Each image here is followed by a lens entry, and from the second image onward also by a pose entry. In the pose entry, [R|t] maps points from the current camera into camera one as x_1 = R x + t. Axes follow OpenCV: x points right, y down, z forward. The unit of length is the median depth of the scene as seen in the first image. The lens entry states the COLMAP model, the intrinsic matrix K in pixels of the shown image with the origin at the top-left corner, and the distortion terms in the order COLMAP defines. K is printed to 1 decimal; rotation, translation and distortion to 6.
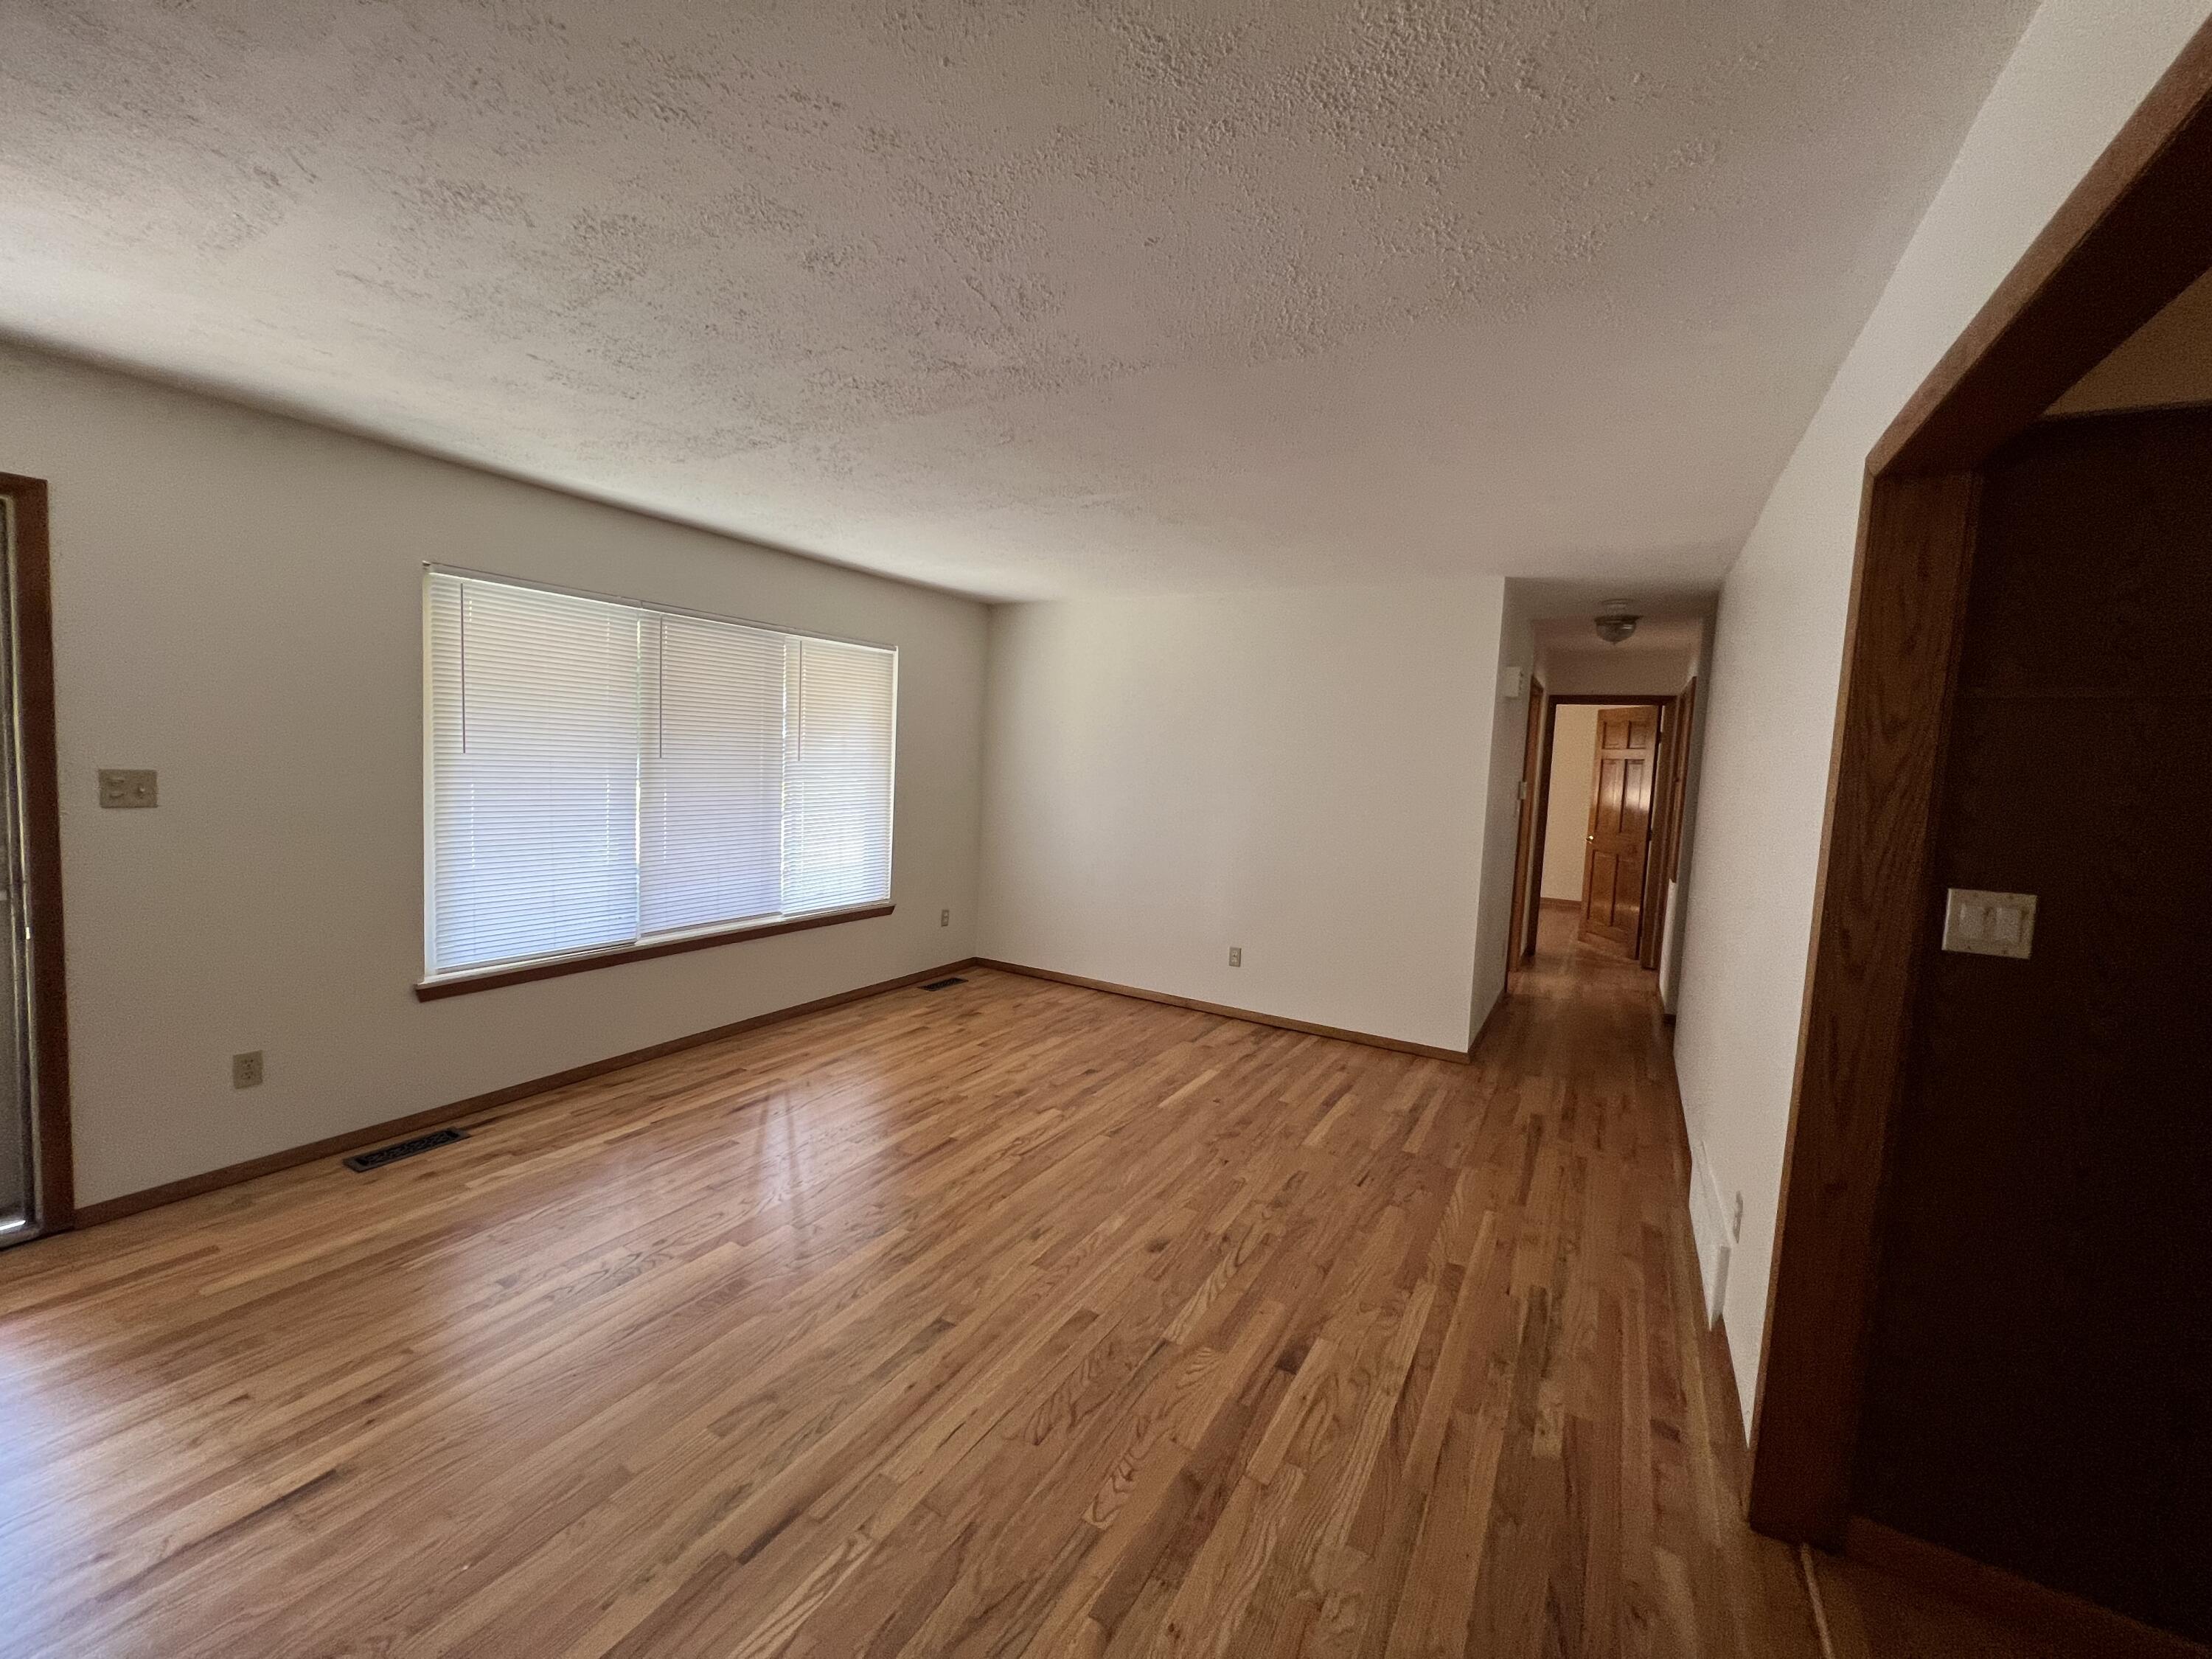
lens RADIAL K [[887.0, 0, 1102.0], [0, 887.0, 824.1], [0, 0, 1]] dist [-0.002455, 0.000351]
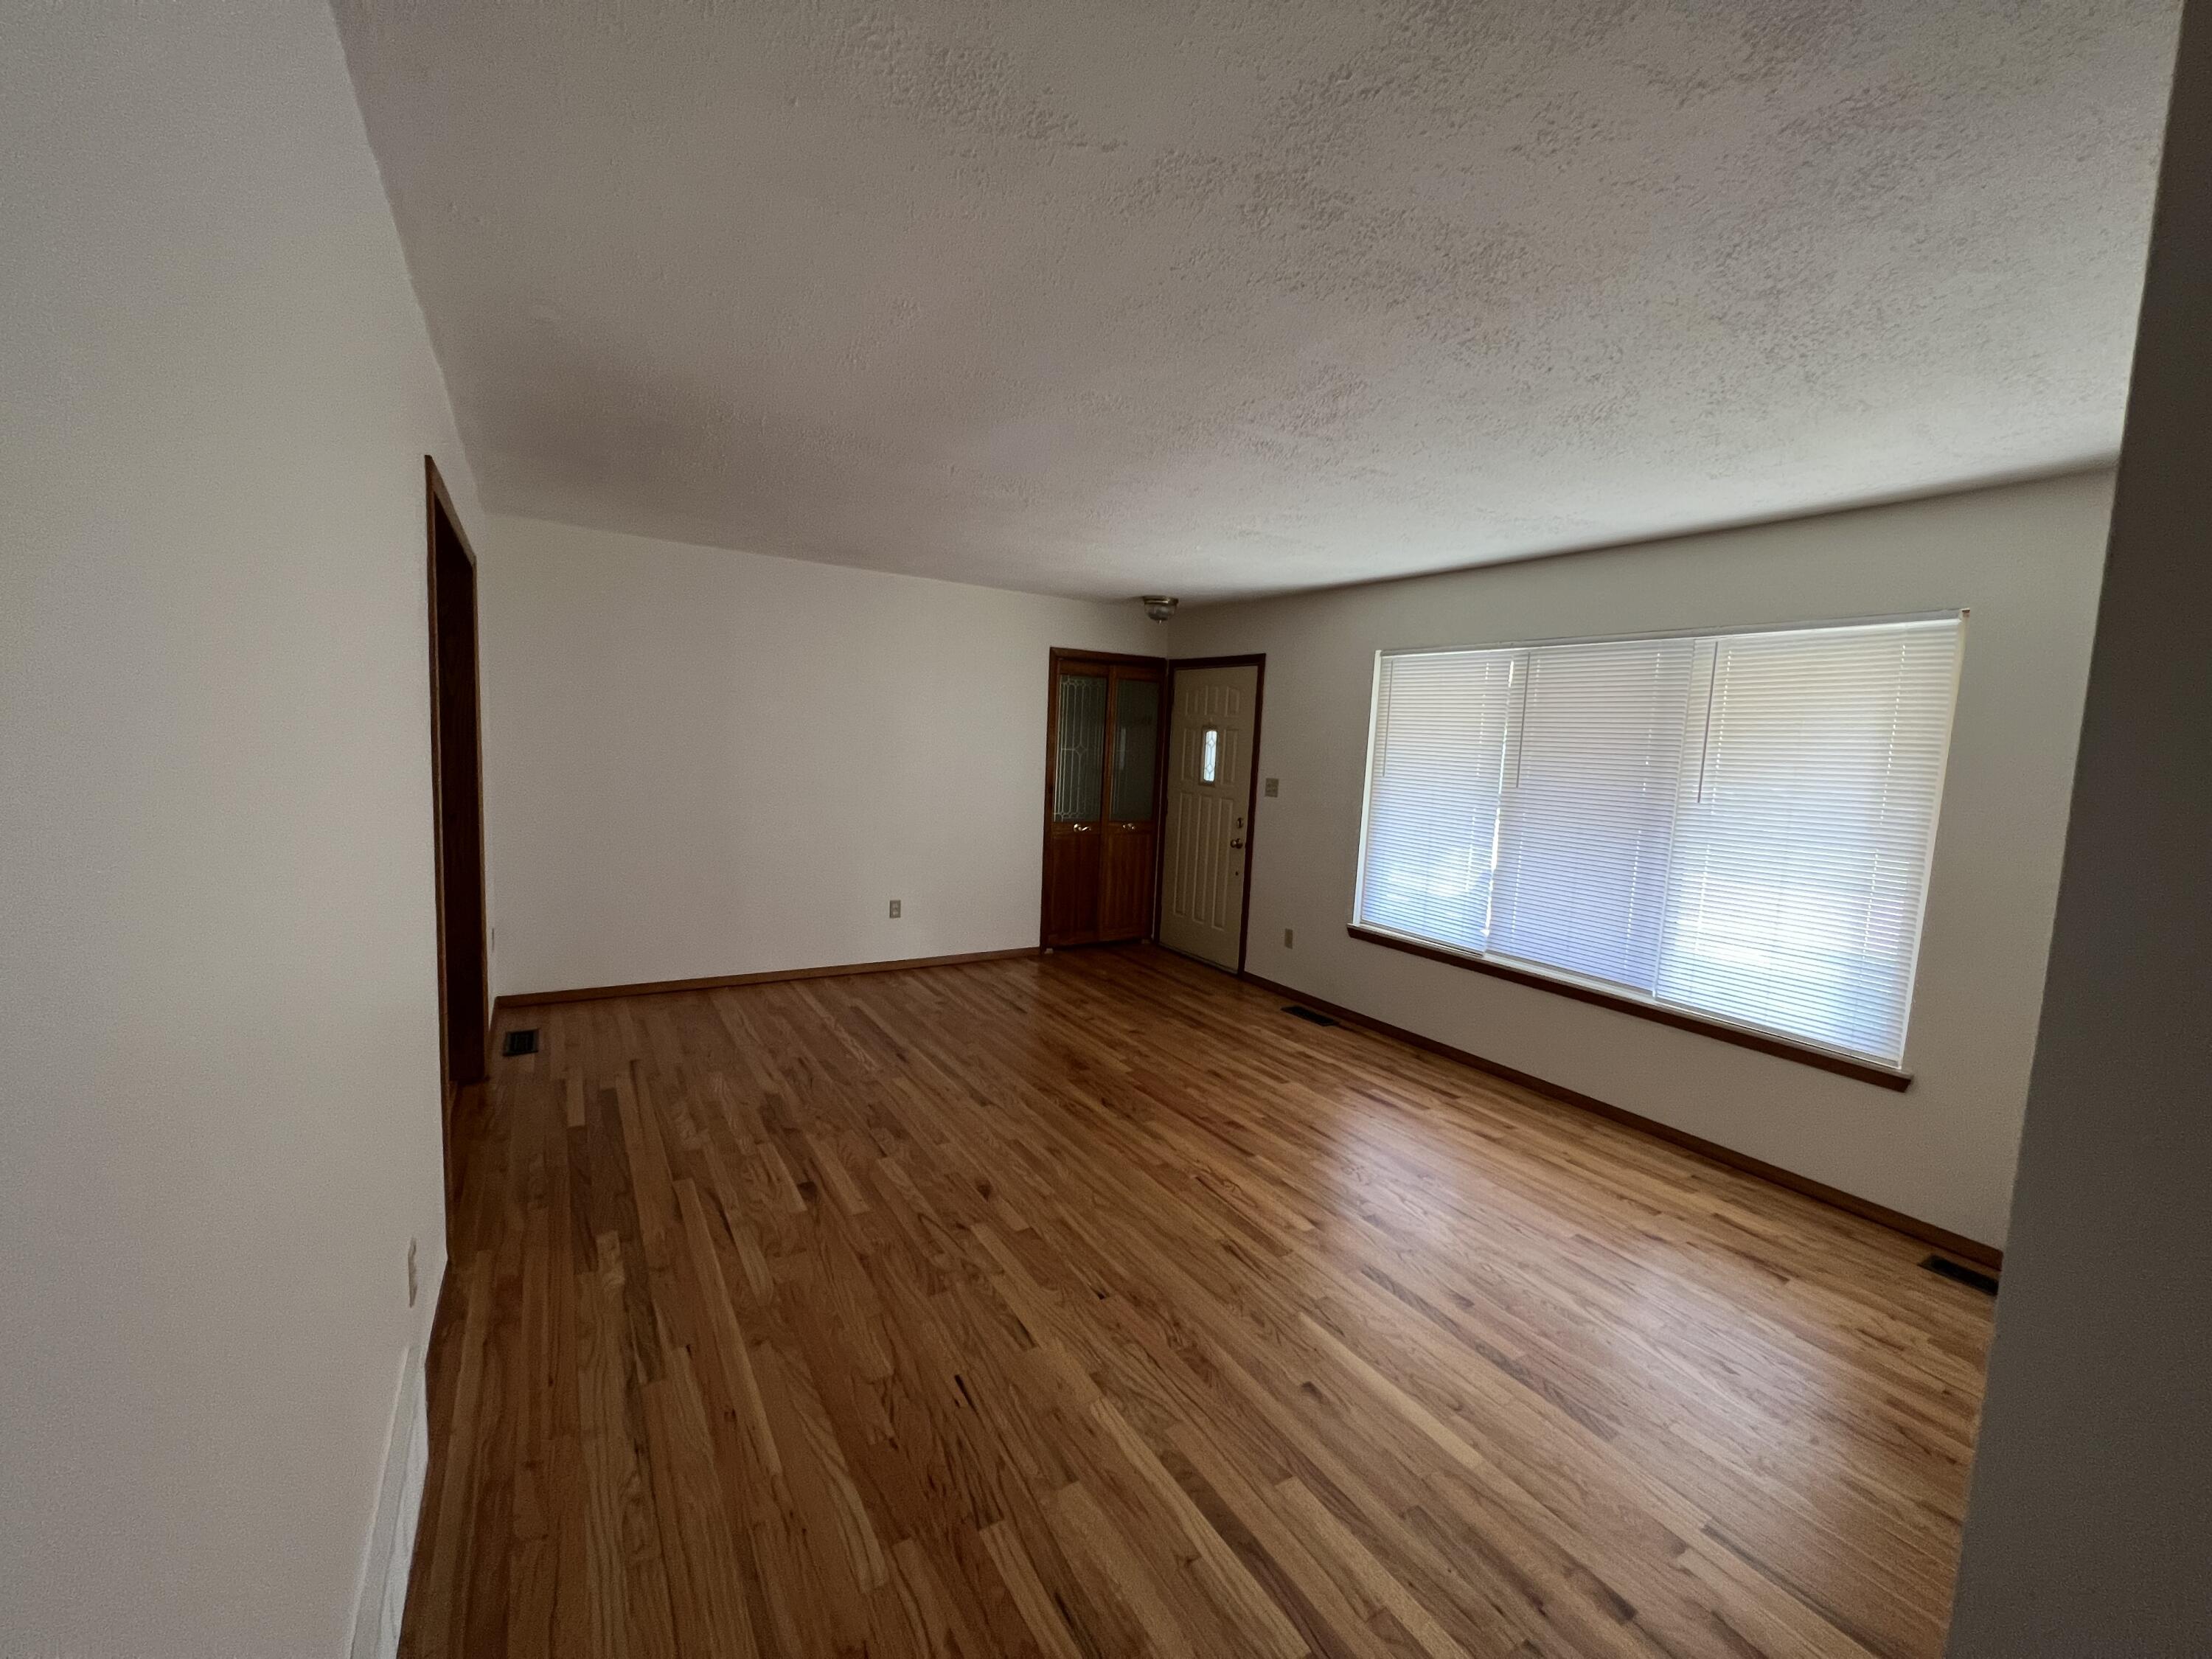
lens RADIAL K [[887.0, 0, 1102.0], [0, 887.0, 824.1], [0, 0, 1]] dist [-0.002455, 0.000351]
pose [[-0.461744, 0.016140, -0.886866, 0.782748], [-0.142174, 0.985561, 0.091959, -0.071056], [0.875545, 0.168551, -0.452782, 1.266442]]
